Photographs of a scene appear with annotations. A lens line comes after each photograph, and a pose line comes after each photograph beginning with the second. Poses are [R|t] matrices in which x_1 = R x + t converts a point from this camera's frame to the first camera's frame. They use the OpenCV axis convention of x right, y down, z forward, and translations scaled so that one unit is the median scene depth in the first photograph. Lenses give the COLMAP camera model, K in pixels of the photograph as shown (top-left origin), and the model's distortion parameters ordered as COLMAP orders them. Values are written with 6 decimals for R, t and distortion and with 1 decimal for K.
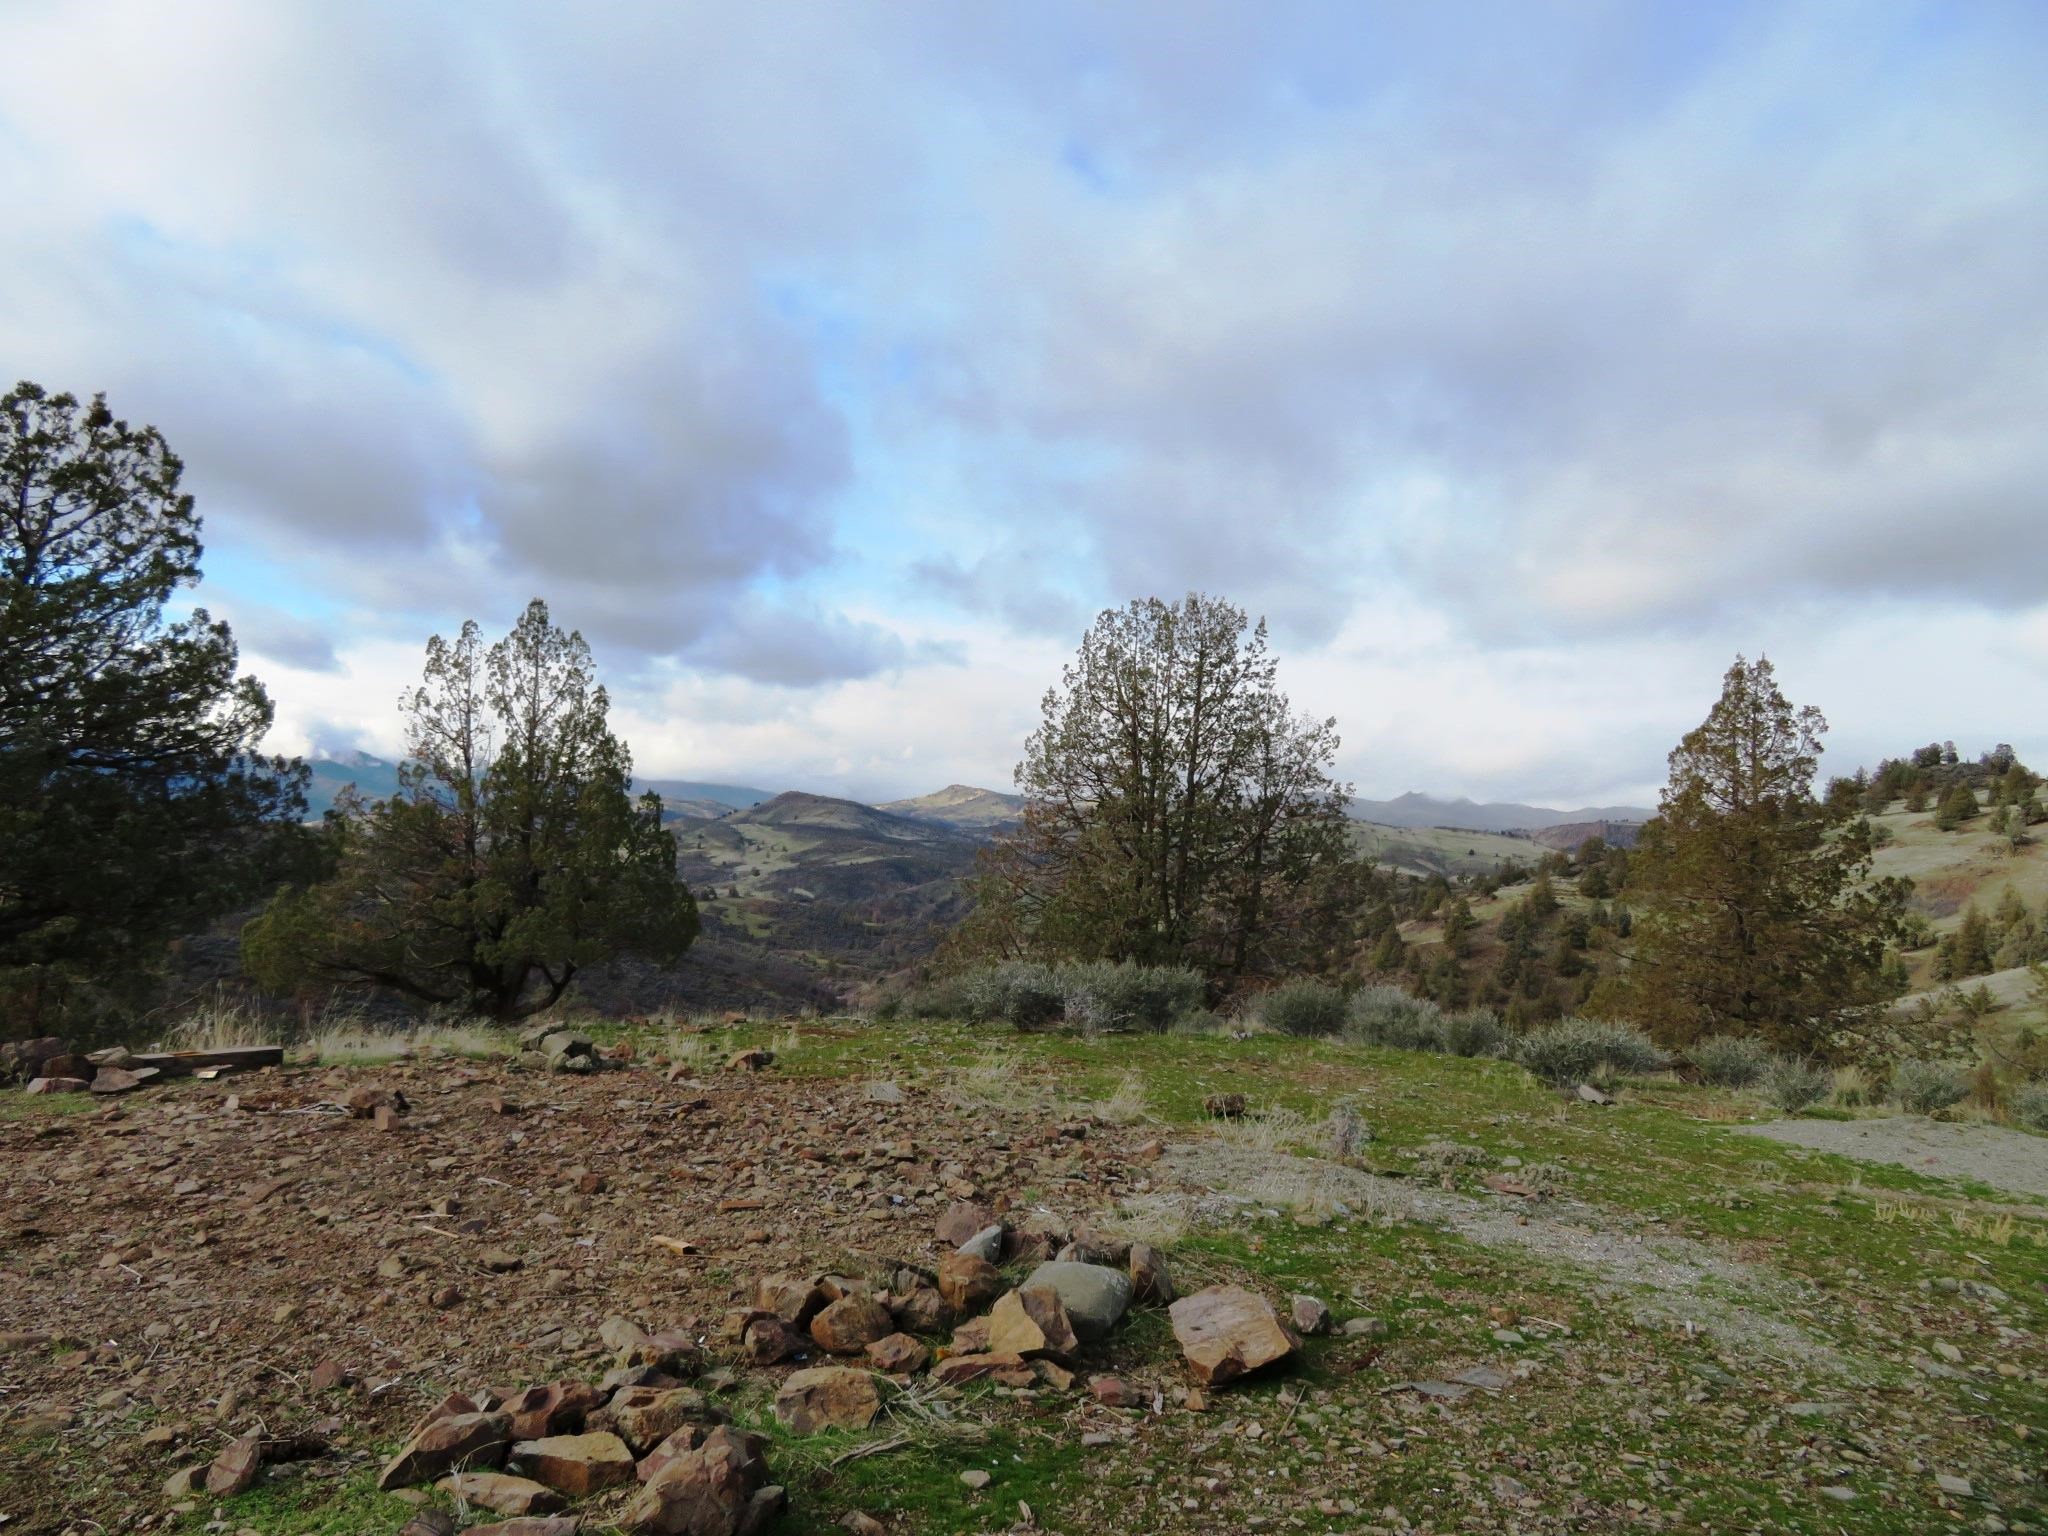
lens RADIAL K [[1473.1, 0, 1026.5], [0, 1473.1, 761.2], [0, 0, 1]] dist [-0.005981, 0.001869]
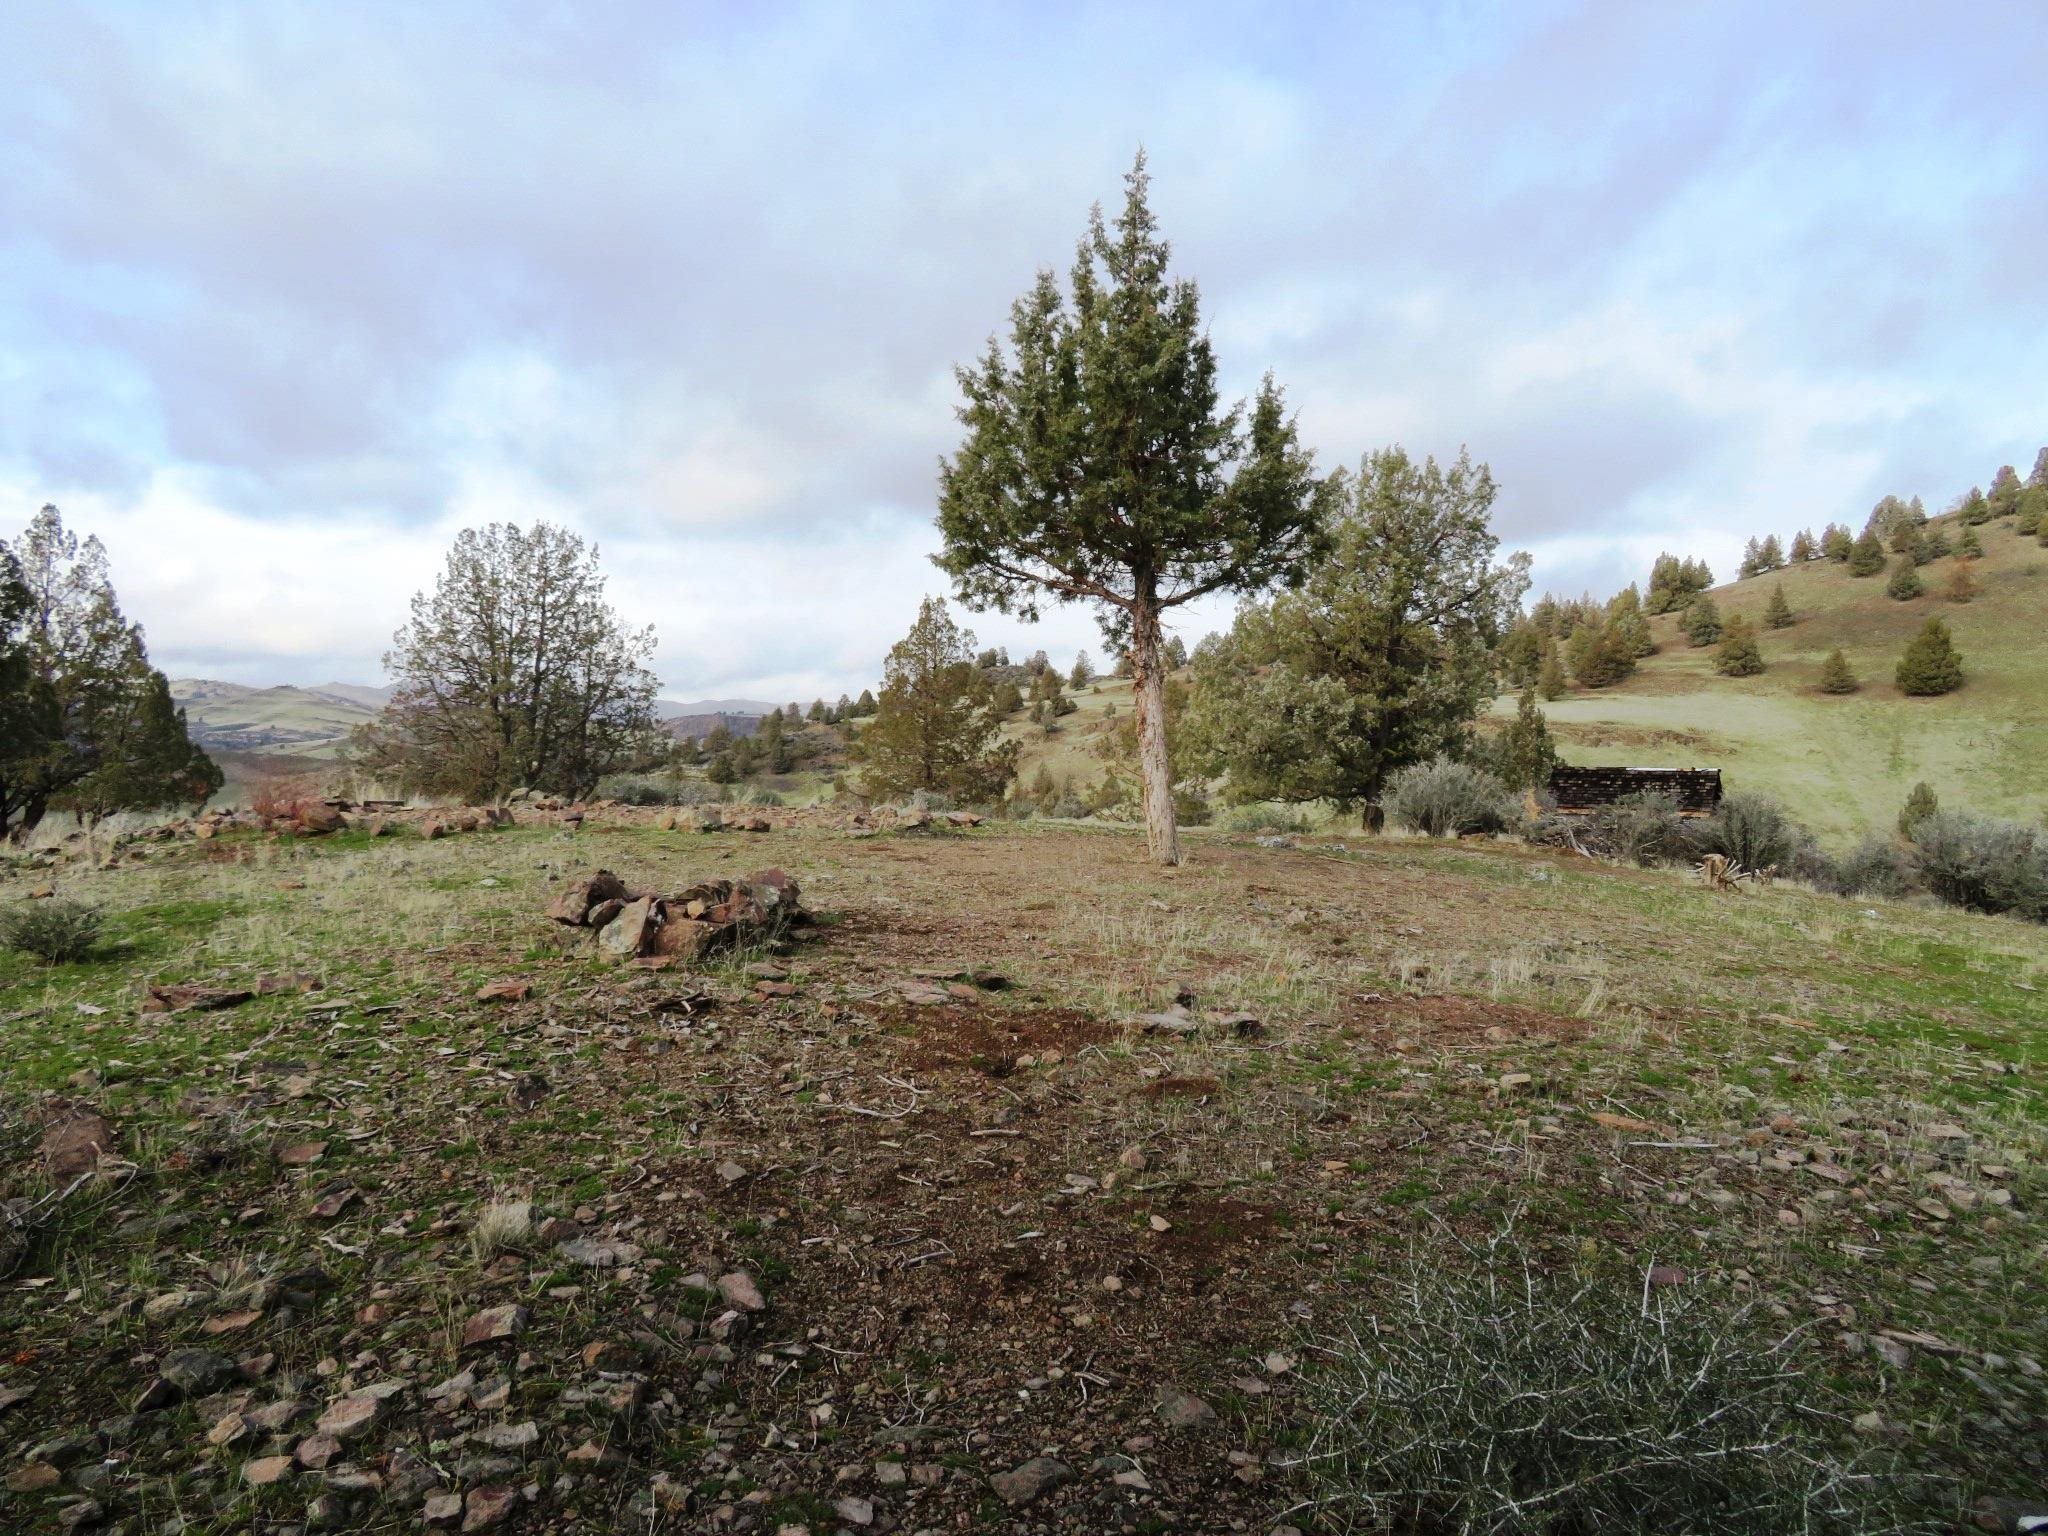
lens RADIAL K [[1473.1, 0, 1026.5], [0, 1473.1, 761.2], [0, 0, 1]] dist [-0.005981, 0.001869]
pose [[0.836762, -0.014552, 0.547374, -0.232616], [-0.025736, 0.997497, 0.065860, -0.002554], [-0.546962, -0.069197, 0.834293, -0.292276]]
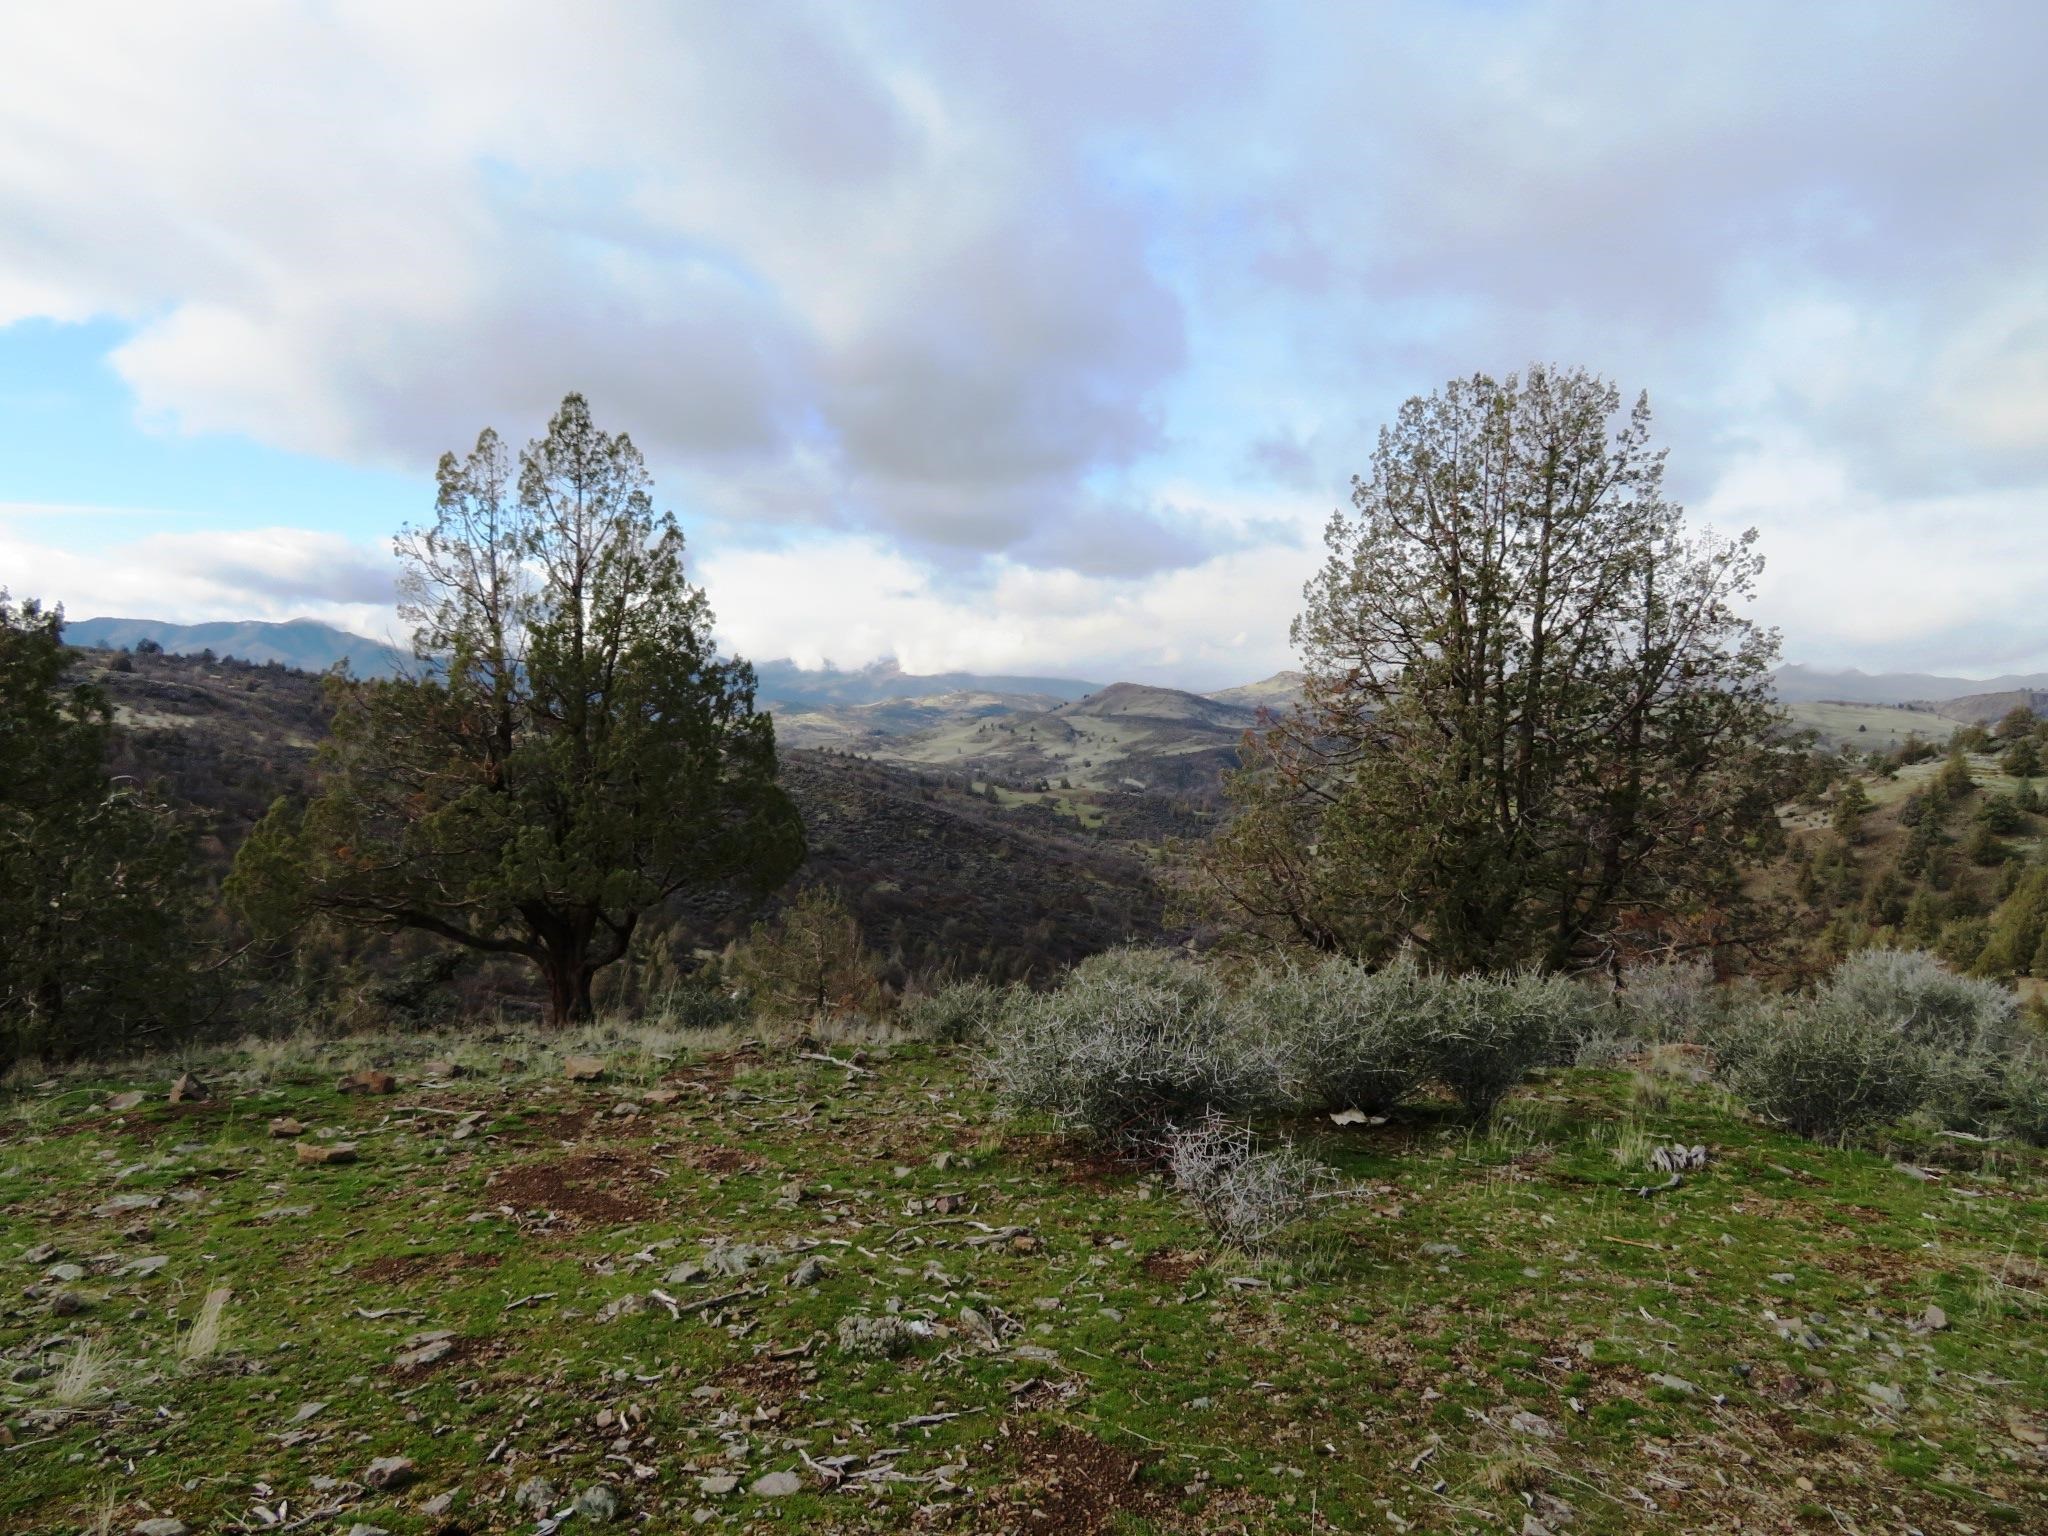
lens RADIAL K [[1473.1, 0, 1026.5], [0, 1473.1, 761.2], [0, 0, 1]] dist [-0.005981, 0.001869]
pose [[0.975016, -0.017355, -0.221456, 0.026649], [0.033885, 0.996896, 0.071062, 0.017567], [0.219536, -0.076790, 0.972578, 0.244441]]
